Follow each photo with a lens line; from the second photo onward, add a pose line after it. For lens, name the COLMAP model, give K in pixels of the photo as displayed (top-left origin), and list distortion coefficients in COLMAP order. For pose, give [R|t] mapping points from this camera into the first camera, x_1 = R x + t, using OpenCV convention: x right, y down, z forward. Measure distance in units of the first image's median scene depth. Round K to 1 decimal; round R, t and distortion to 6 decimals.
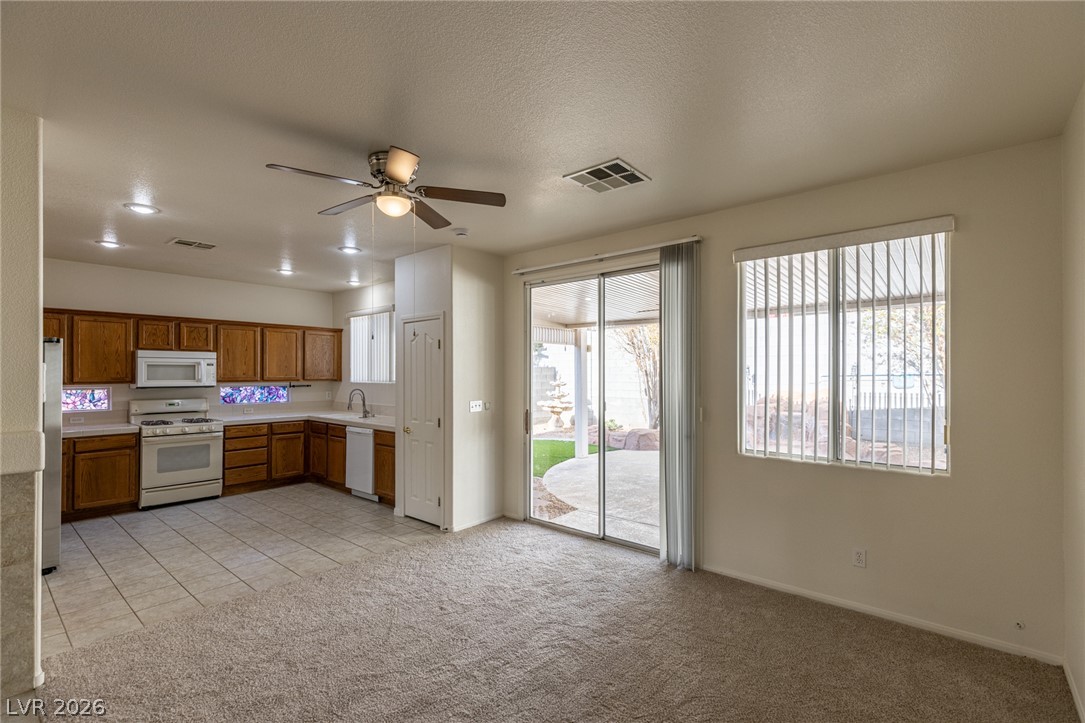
lens RADIAL K [[492.0, 0, 547.8], [0, 492.0, 369.3], [0, 0, 1]] dist [0.012696, -0.001985]
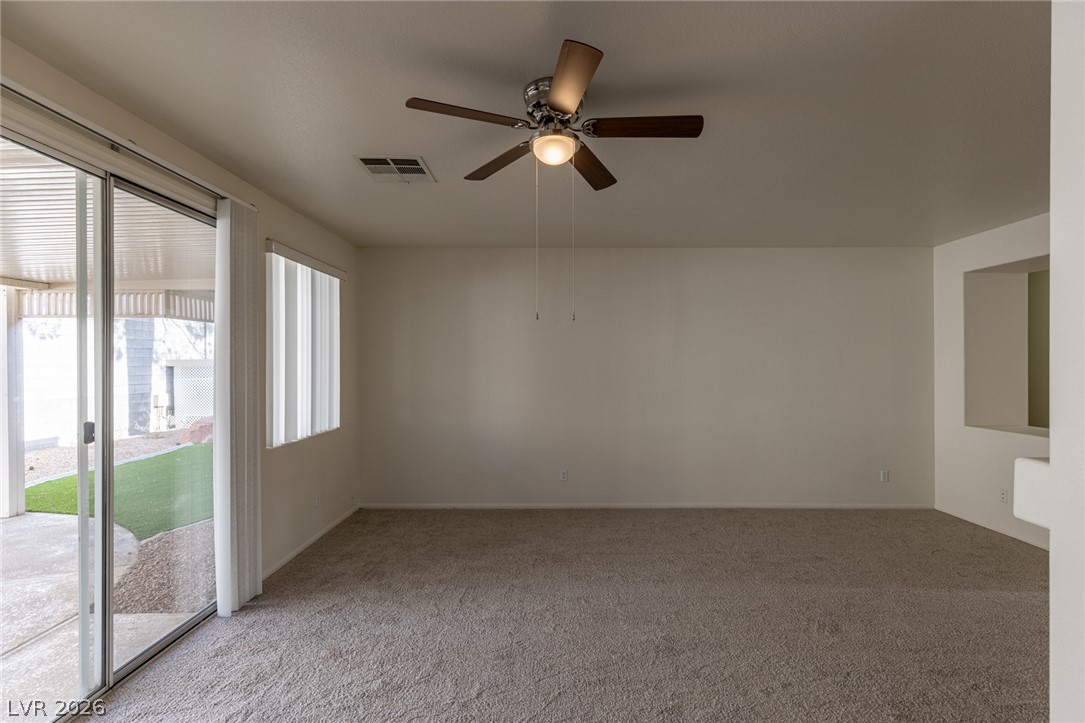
lens RADIAL K [[492.0, 0, 554.6], [0, 492.0, 361.7], [0, 0, 1]] dist [0.012696, -0.001985]
pose [[-0.648833, 0.005072, 0.760914, -0.486572], [-0.002567, 0.999958, -0.008854, 0.004933], [-0.760927, -0.007698, -0.648792, 0.809521]]
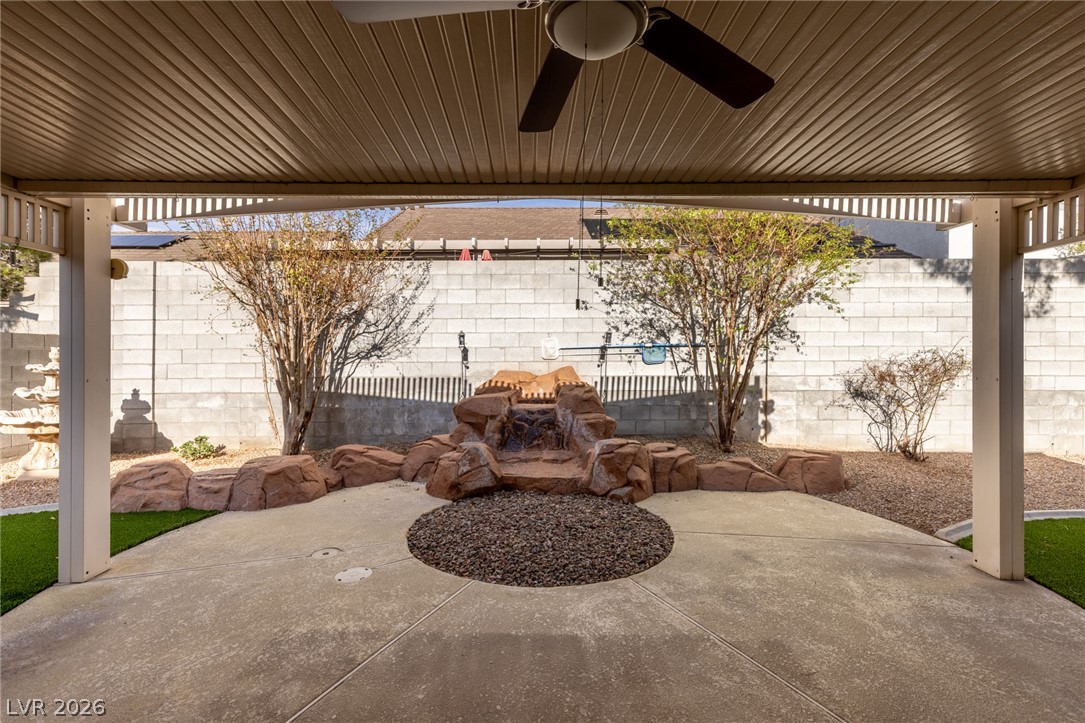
lens RADIAL K [[492.0, 0, 531.5], [0, 492.0, 353.0], [0, 0, 1]] dist [0.012696, -0.001985]
pose [[0.764659, 0.005423, 0.644412, 0.142124], [-0.003102, 0.999984, -0.004734, 0.035982], [-0.644427, 0.001621, 0.764664, 0.900298]]
